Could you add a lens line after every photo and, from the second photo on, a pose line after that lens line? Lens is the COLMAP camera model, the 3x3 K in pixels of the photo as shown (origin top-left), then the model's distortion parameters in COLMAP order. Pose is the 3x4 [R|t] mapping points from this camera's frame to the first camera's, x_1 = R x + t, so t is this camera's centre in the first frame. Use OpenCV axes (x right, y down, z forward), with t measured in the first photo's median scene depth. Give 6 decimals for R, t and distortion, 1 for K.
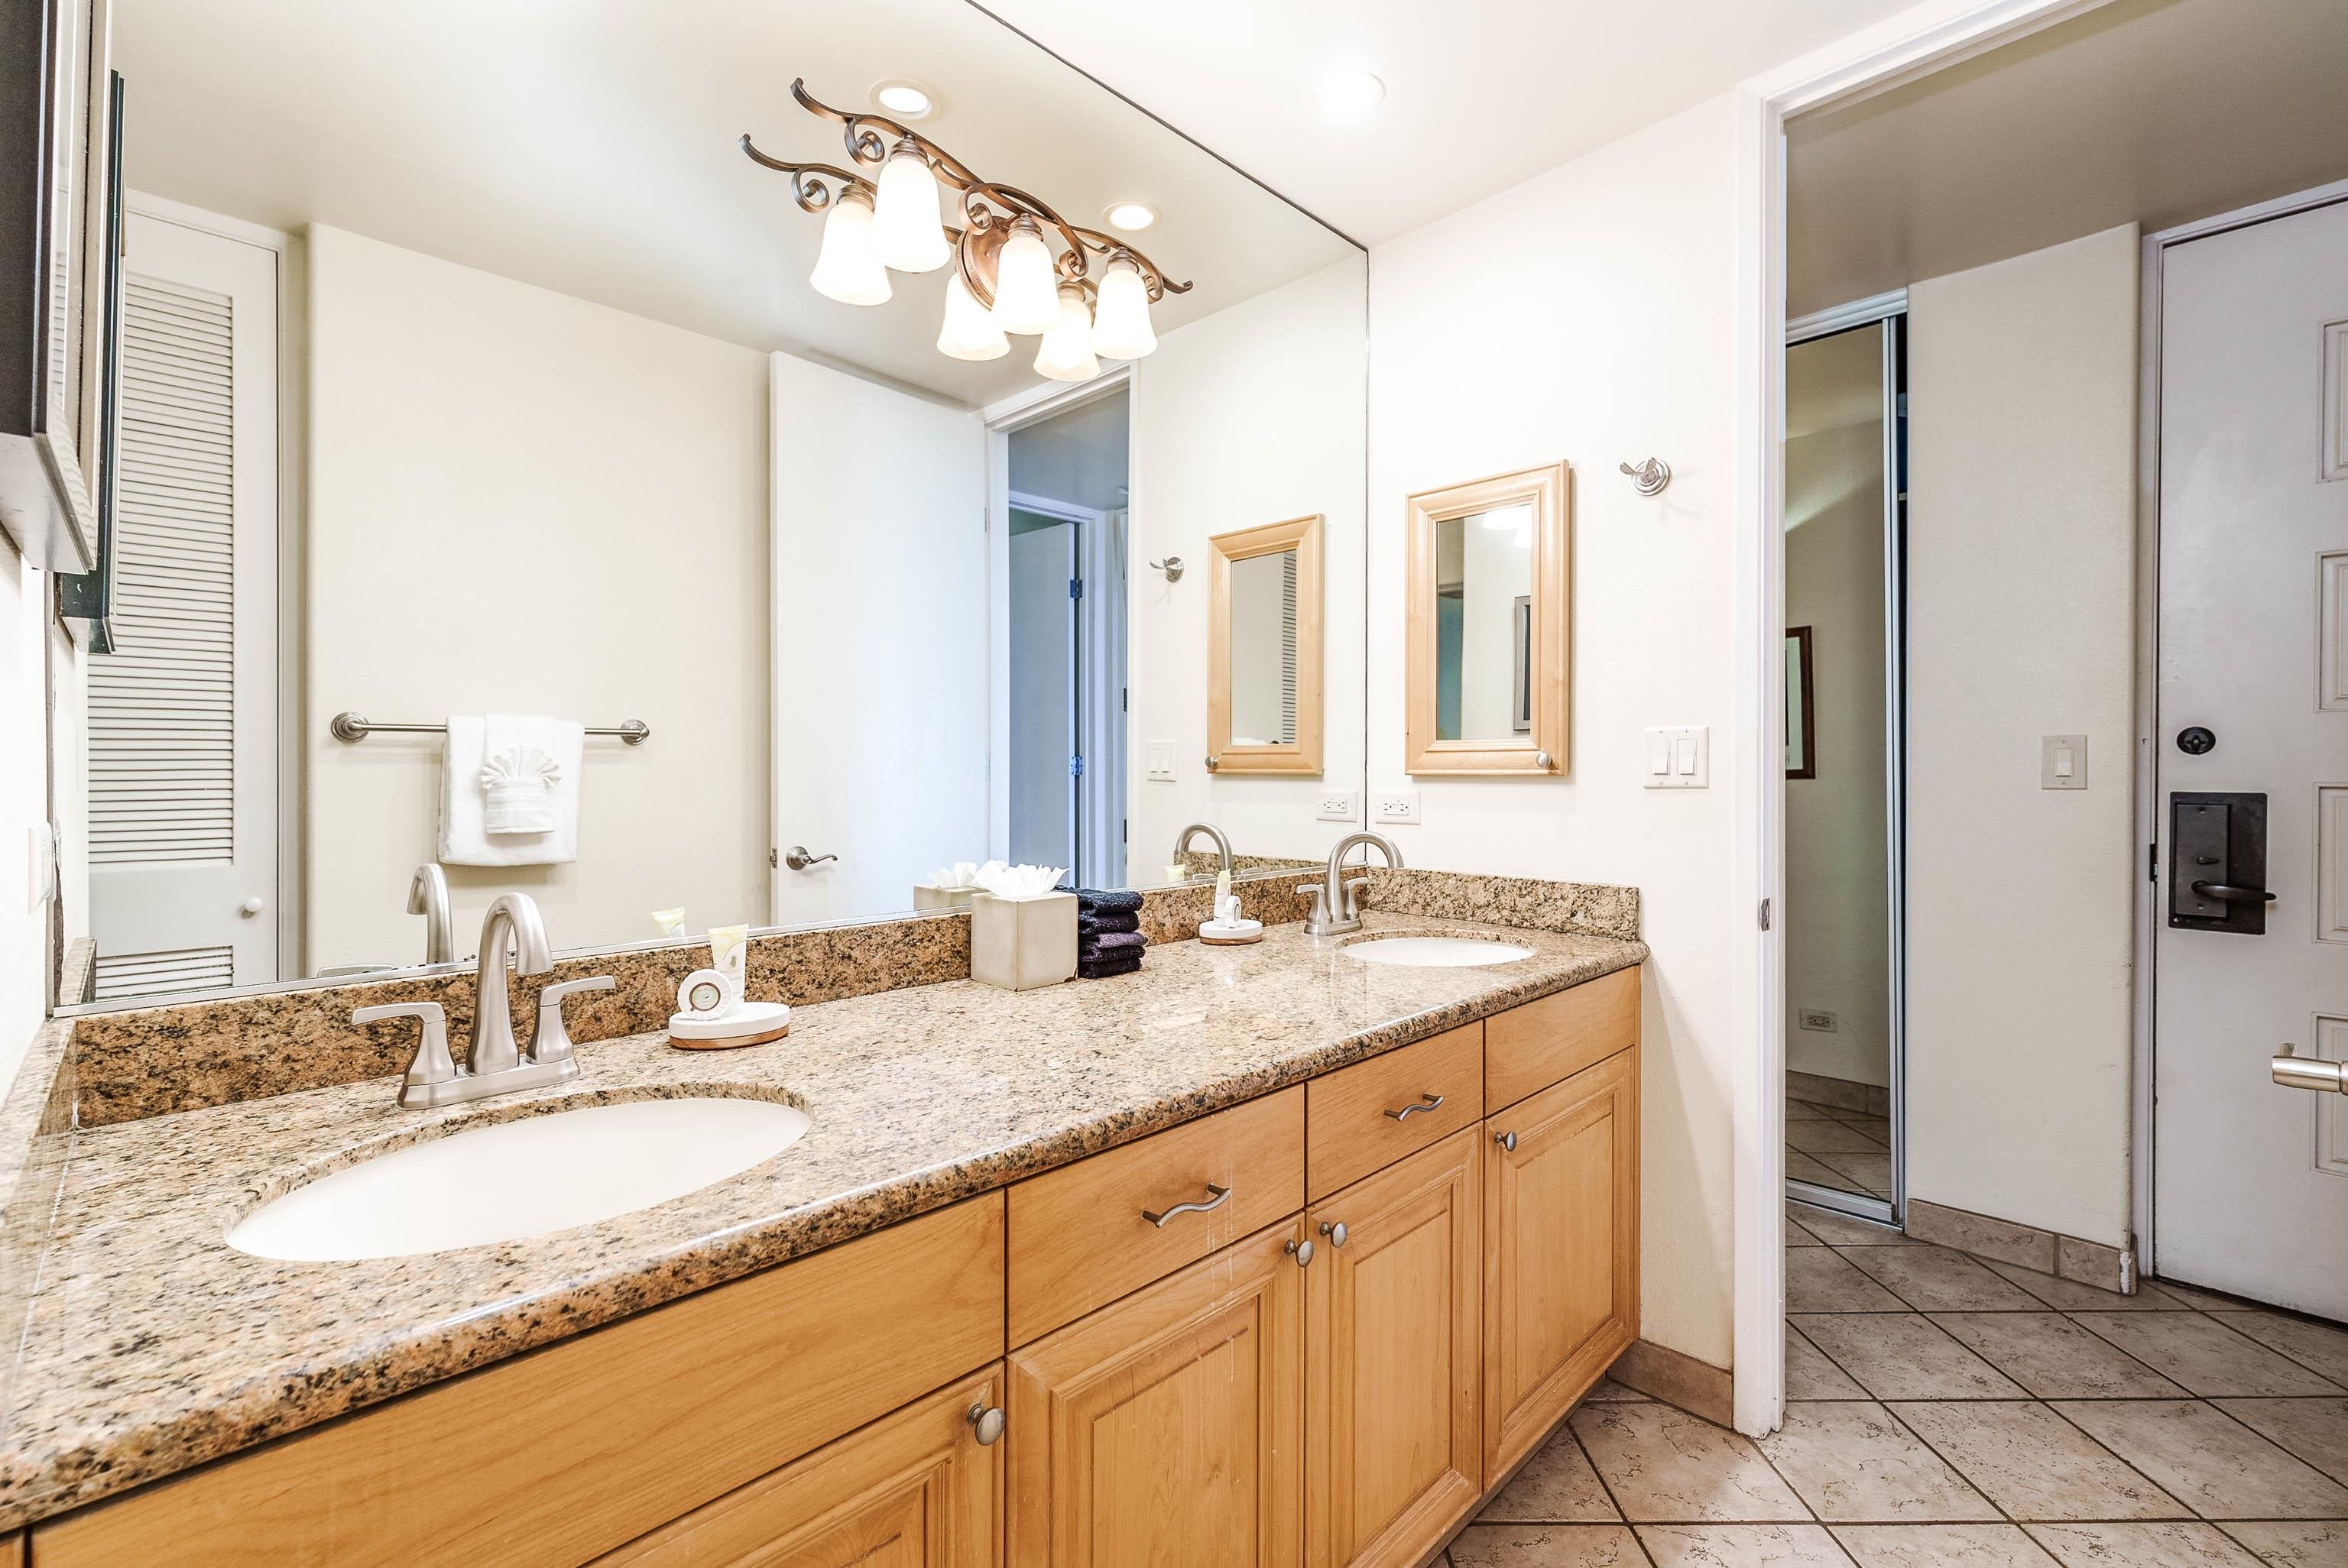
lens RADIAL K [[1005.1, 0, 1166.4], [0, 1005.1, 777.7], [0, 0, 1]] dist [0.007265, -0.002123]
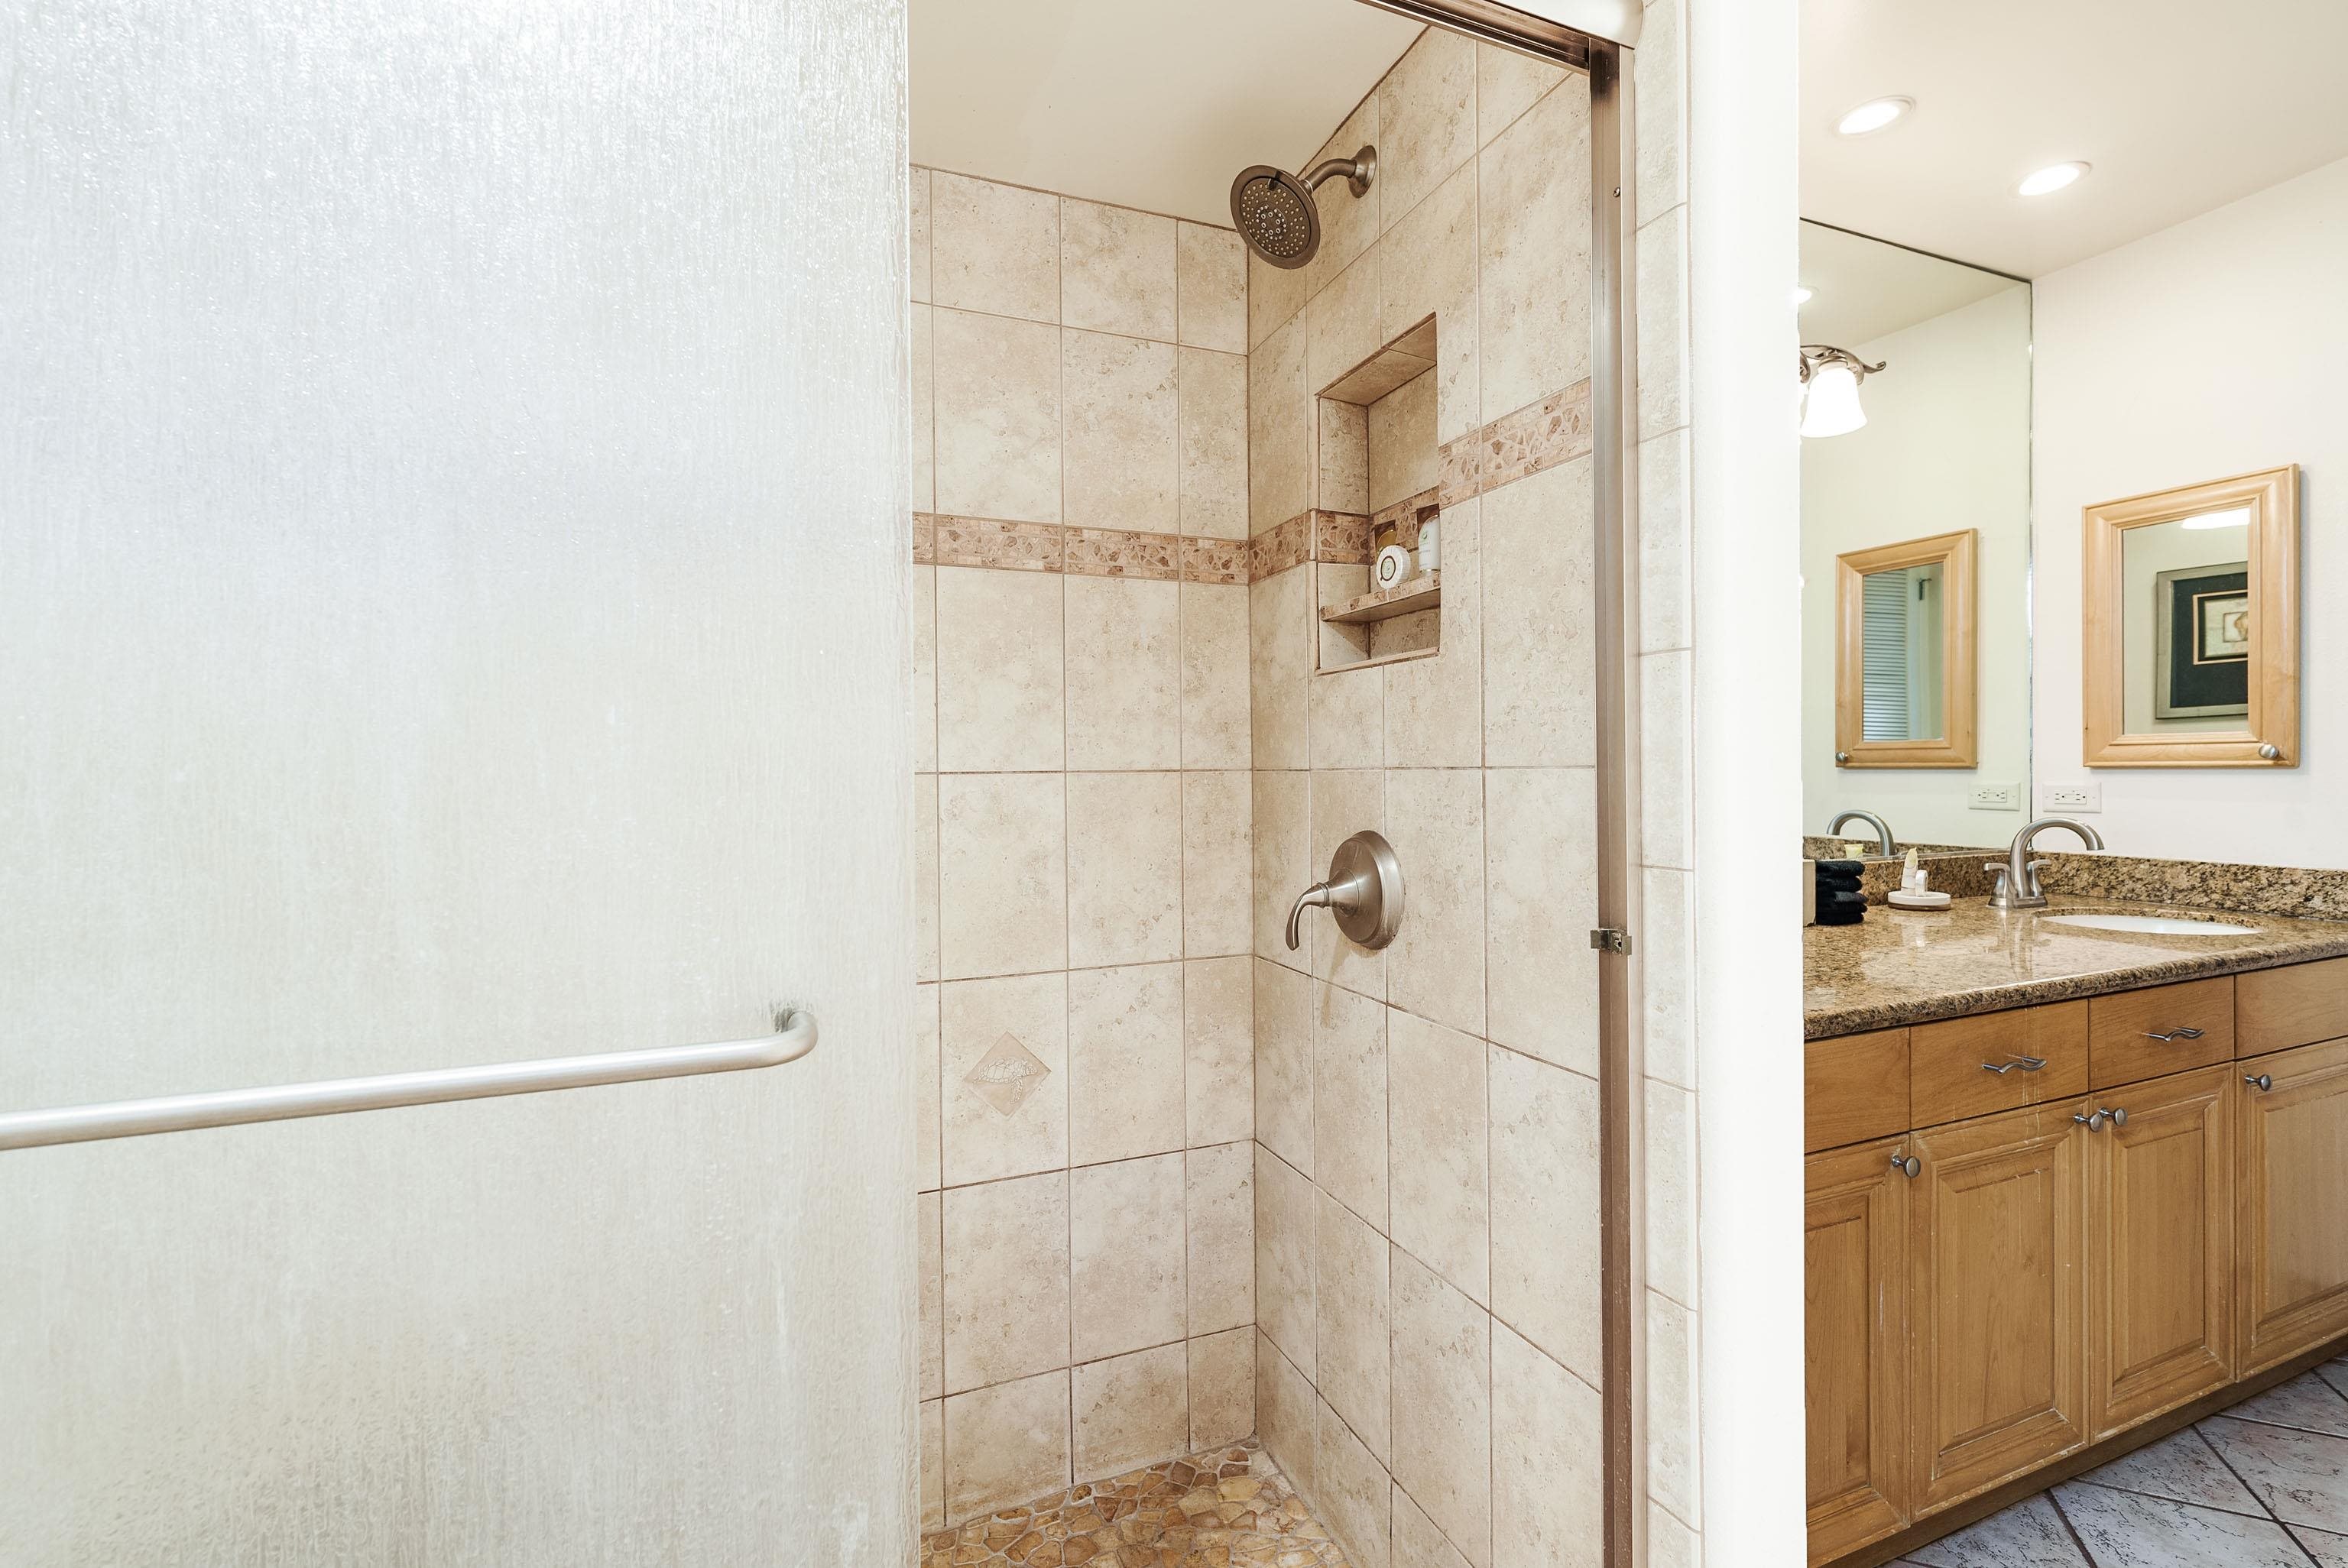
lens RADIAL K [[1005.1, 0, 1177.8], [0, 1005.1, 778.1], [0, 0, 1]] dist [0.007265, -0.002123]
pose [[0.925518, -0.005190, -0.378668, -0.284170], [0.005958, 0.999982, 0.000857, 0.002762], [0.378657, -0.003050, 0.925532, -0.415832]]
